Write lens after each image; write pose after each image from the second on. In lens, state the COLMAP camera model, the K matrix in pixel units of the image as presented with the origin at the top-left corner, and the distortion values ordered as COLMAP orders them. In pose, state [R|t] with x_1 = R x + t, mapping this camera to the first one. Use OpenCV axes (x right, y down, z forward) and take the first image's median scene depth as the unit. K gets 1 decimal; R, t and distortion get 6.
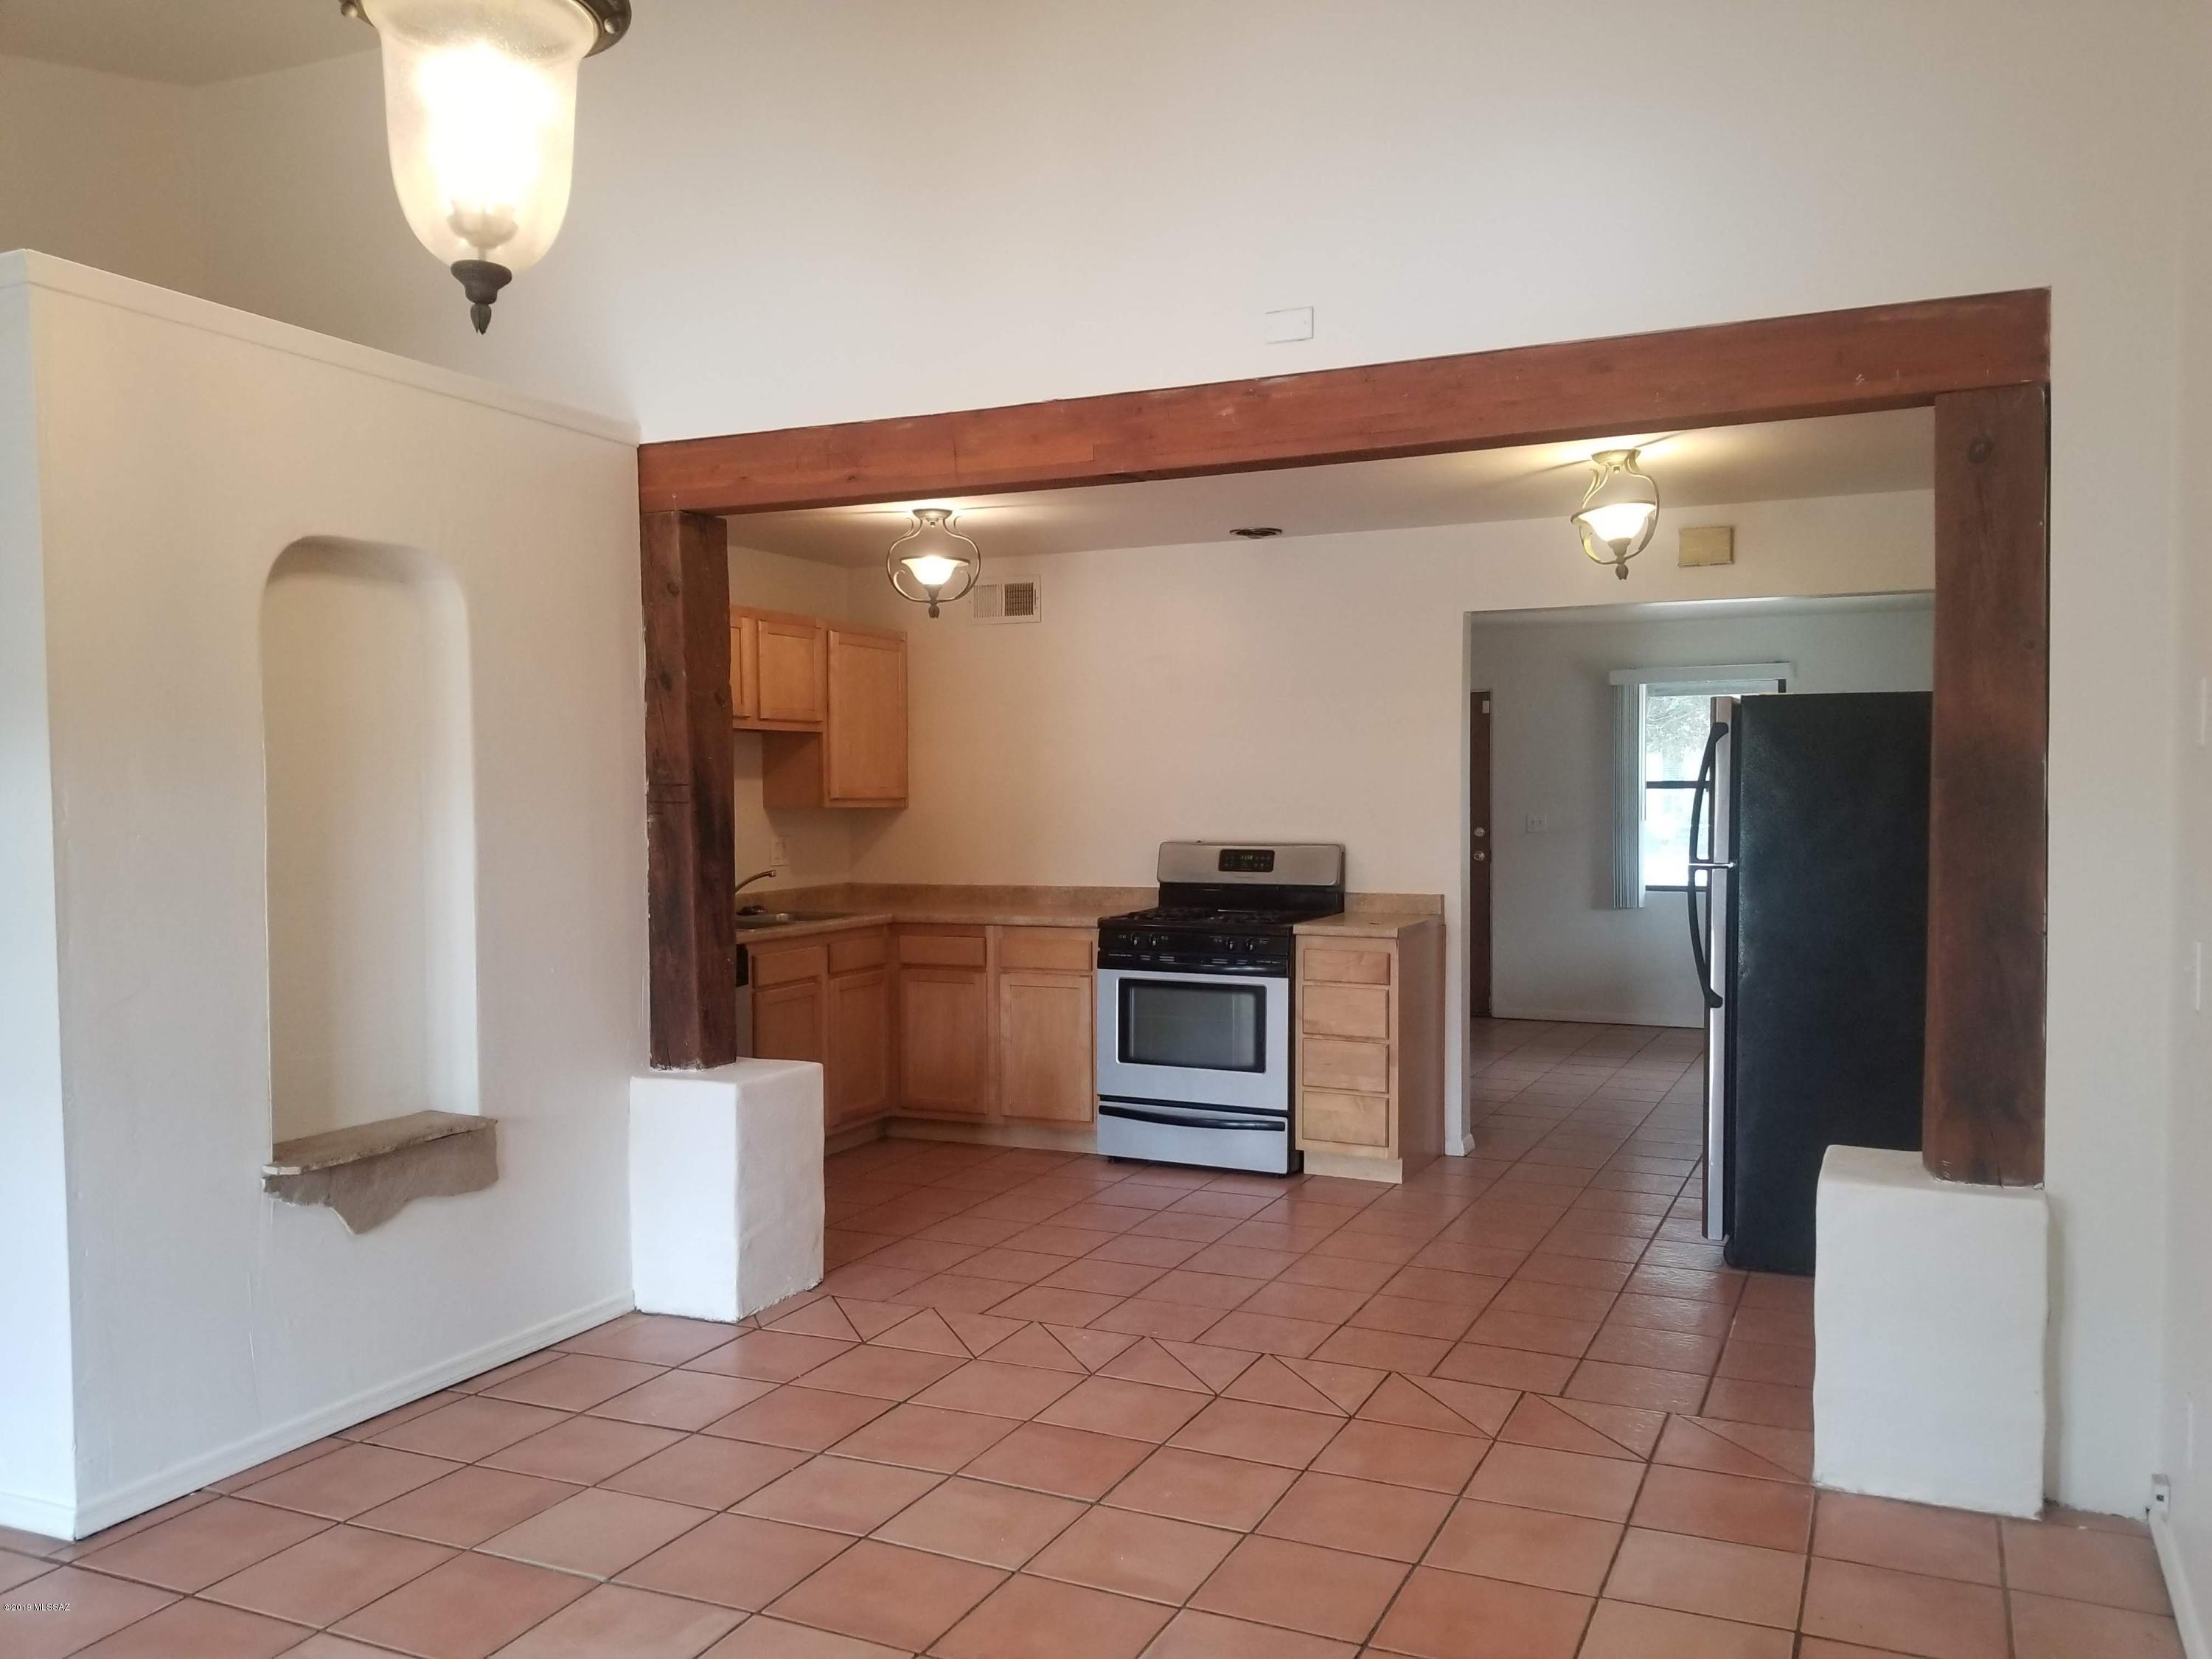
lens RADIAL K [[1686.9, 0, 1135.7], [0, 1686.9, 863.4], [0, 0, 1]] dist [0.080843, -0.126434]
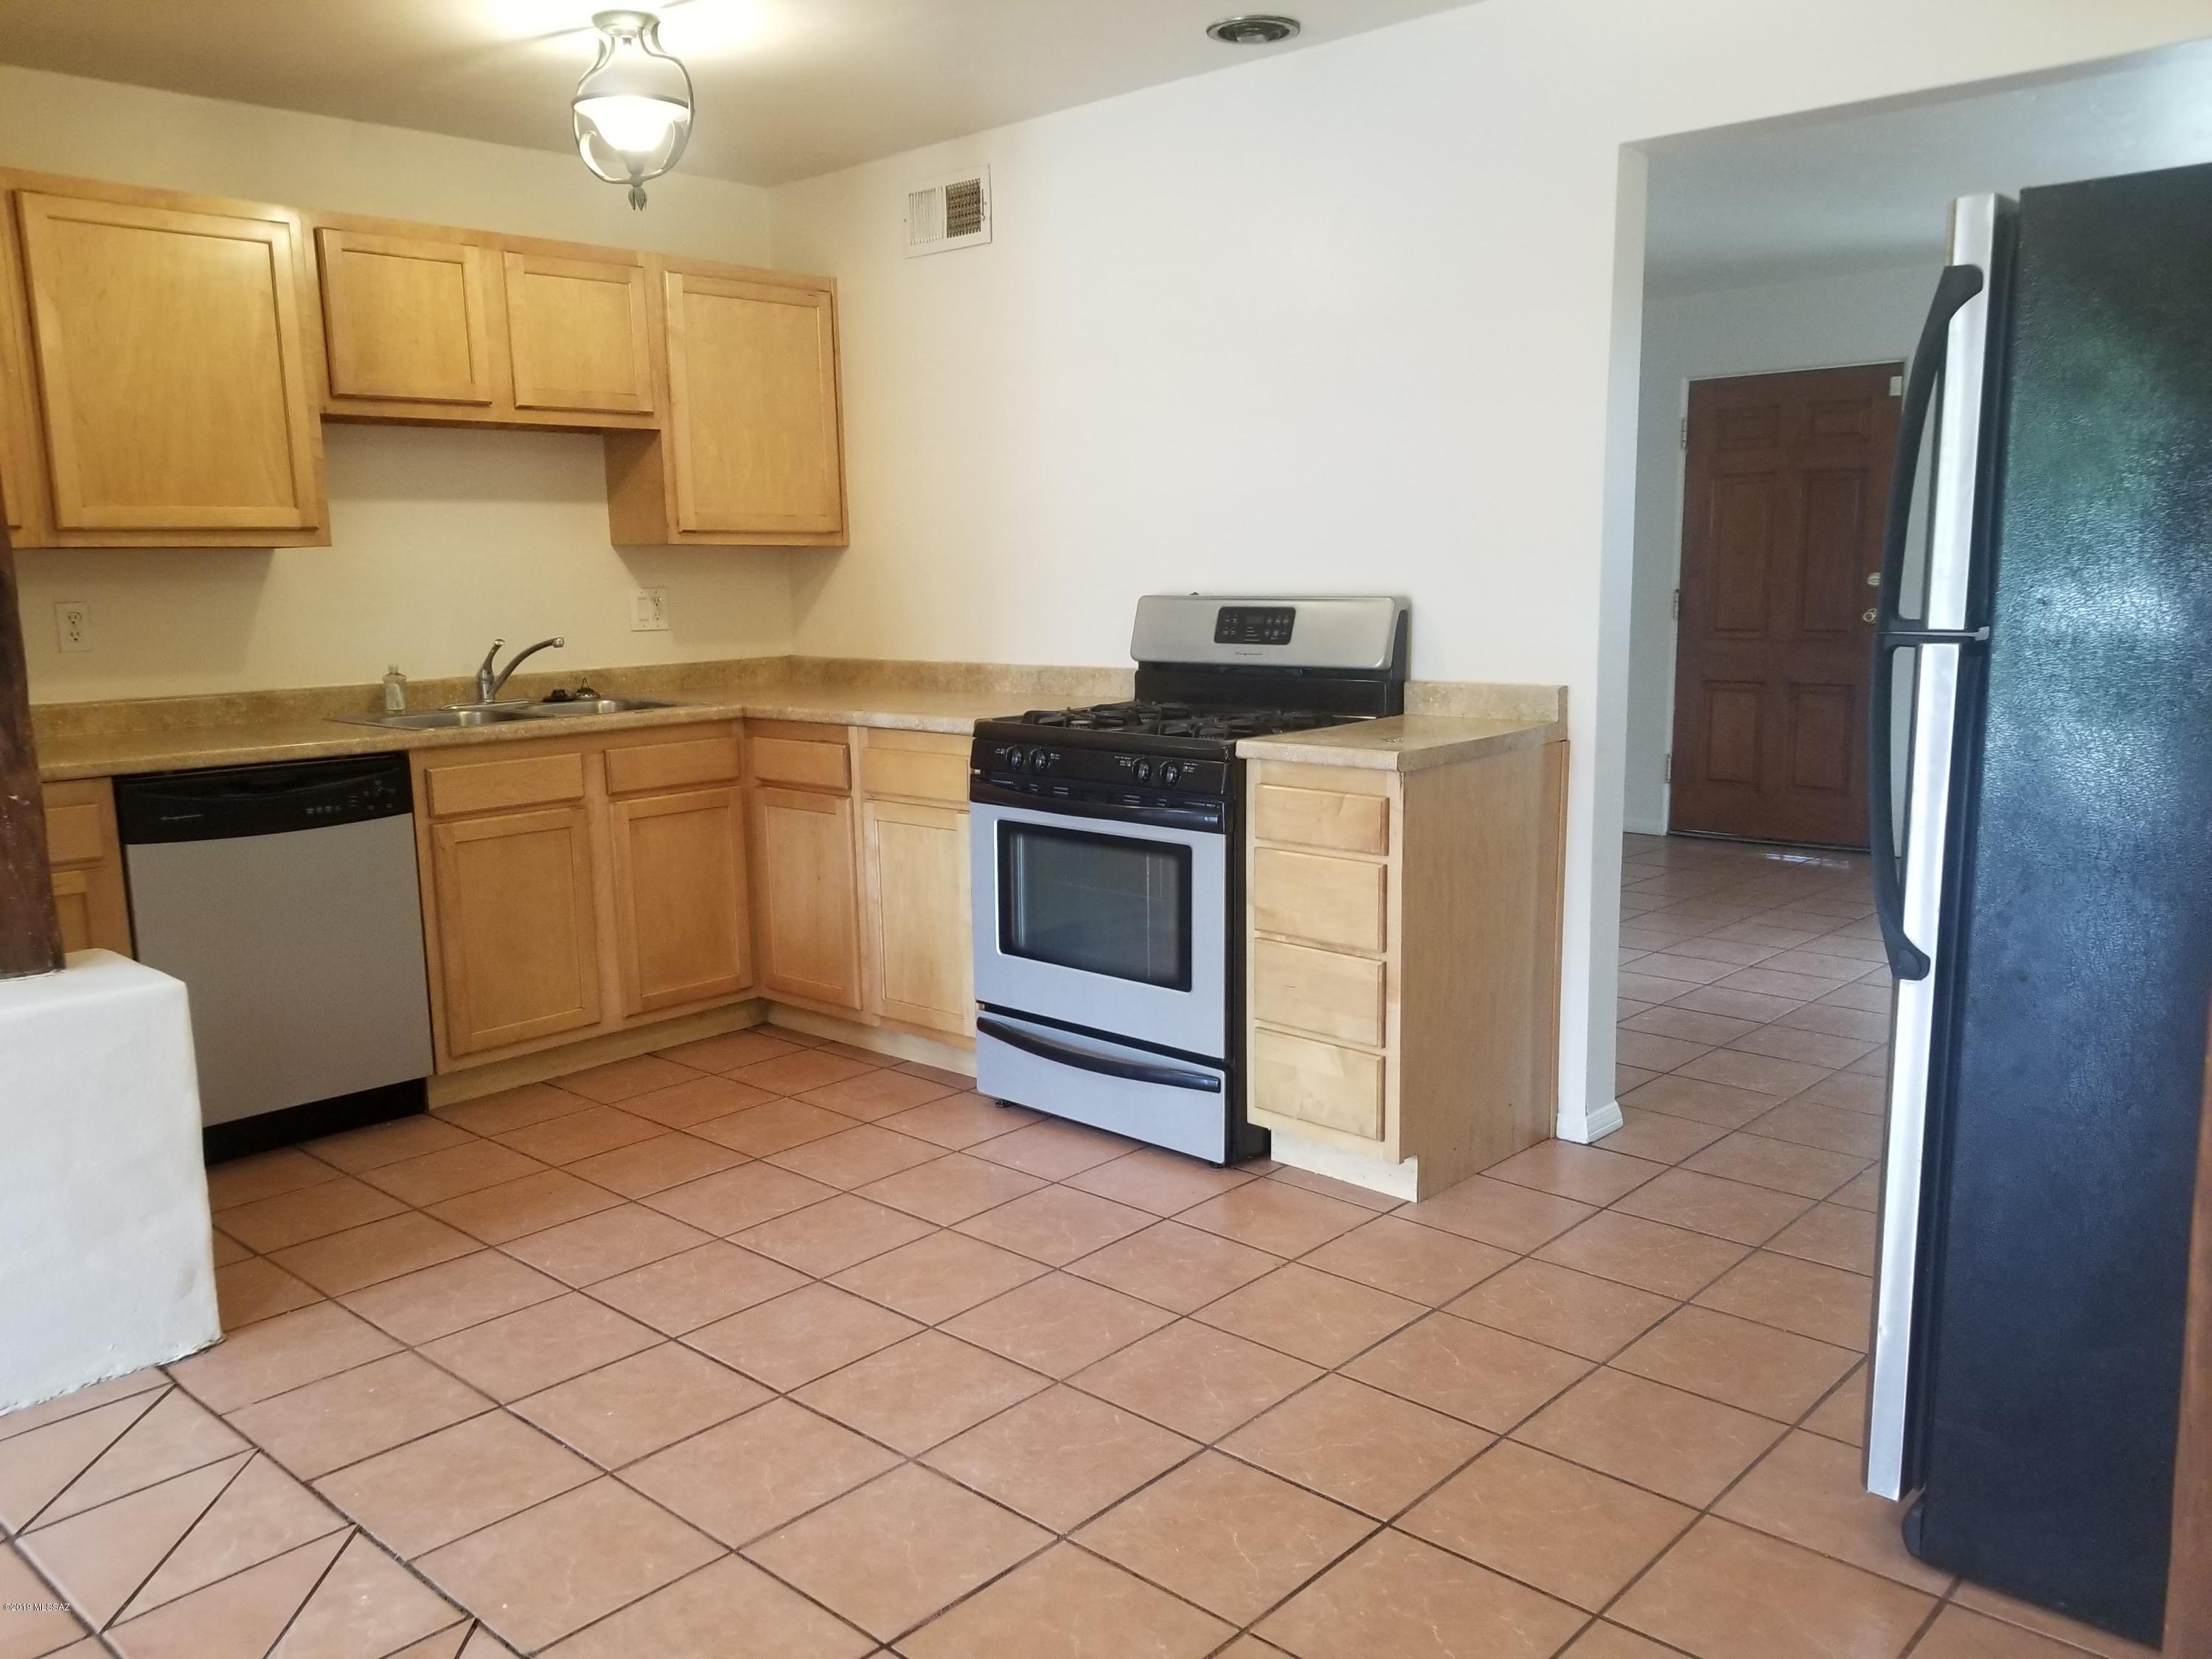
lens RADIAL K [[1686.9, 0, 1135.7], [0, 1686.9, 863.4], [0, 0, 1]] dist [0.080843, -0.126434]
pose [[0.952101, 0.043615, -0.302657, 0.222788], [-0.001464, 0.990414, 0.138120, -0.000841], [0.305780, -0.131061, 0.943039, 0.430364]]
